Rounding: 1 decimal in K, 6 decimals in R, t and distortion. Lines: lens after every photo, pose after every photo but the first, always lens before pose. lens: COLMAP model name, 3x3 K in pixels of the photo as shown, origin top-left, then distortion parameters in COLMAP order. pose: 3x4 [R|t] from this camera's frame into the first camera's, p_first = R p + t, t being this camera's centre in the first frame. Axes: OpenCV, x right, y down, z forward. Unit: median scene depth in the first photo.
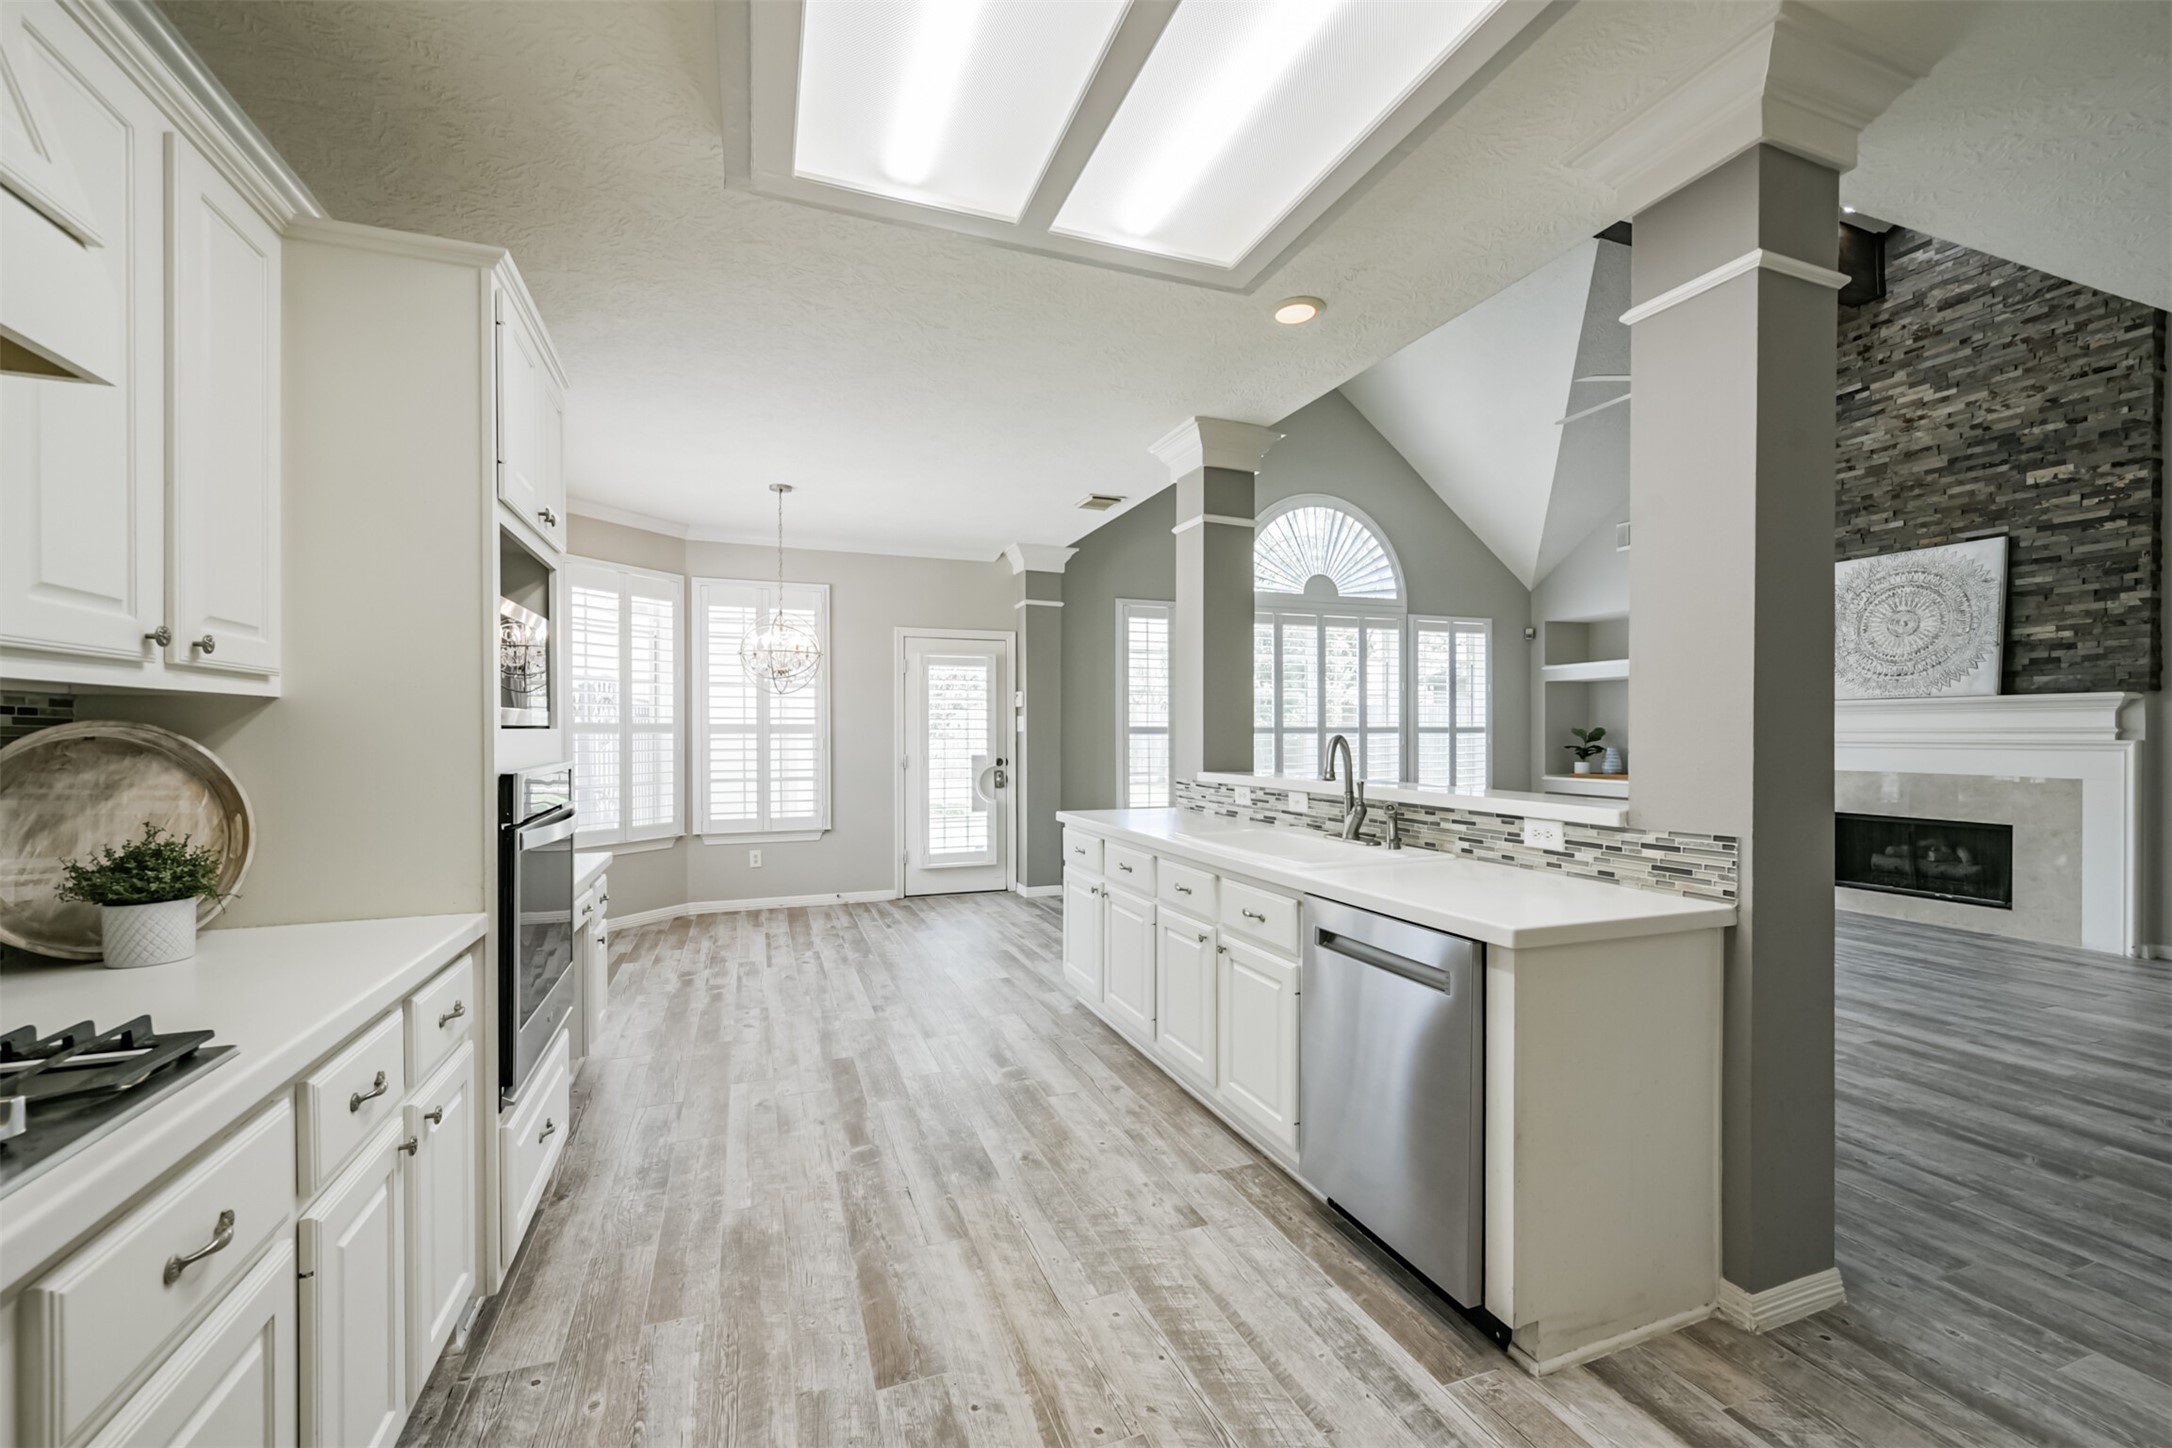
lens RADIAL K [[924.3, 0, 1086.7], [0, 924.3, 732.0], [0, 0, 1]] dist [0.000020, -0.000032]
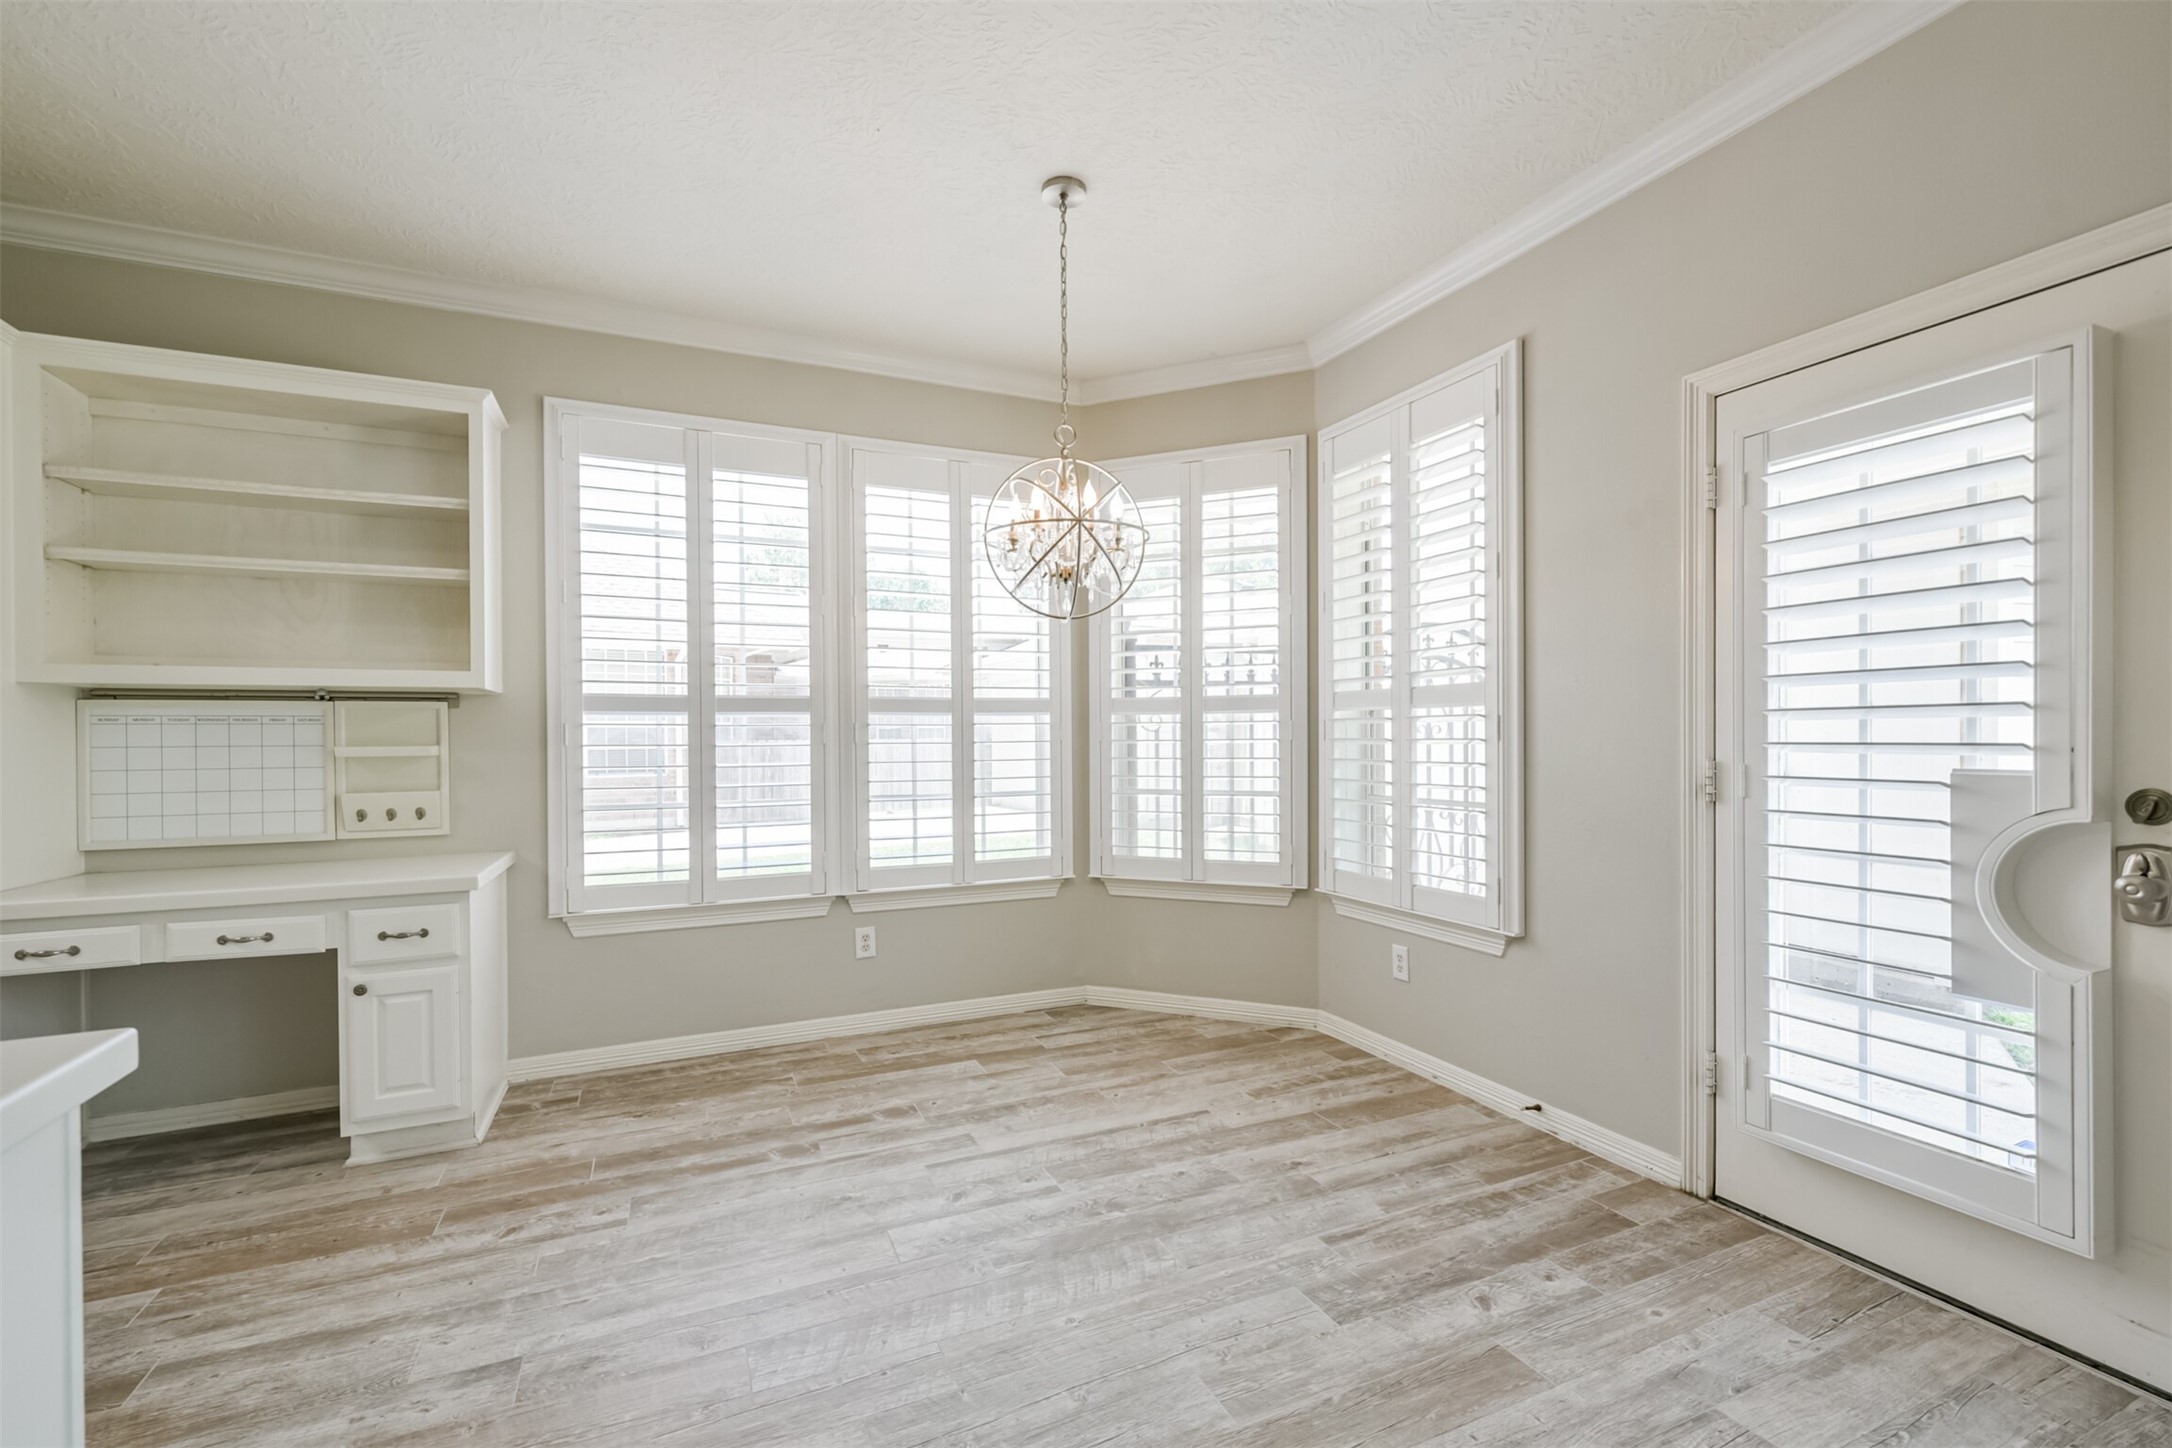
lens RADIAL K [[942.6, 0, 1088.4], [0, 942.6, 737.1], [0, 0, 1]] dist [-0.001519, 0.000347]
pose [[0.072547, 0.006661, -0.997343, 0.147494], [-0.000452, 0.999978, 0.006646, 0.015735], [0.997365, -0.000032, 0.072548, 0.907391]]
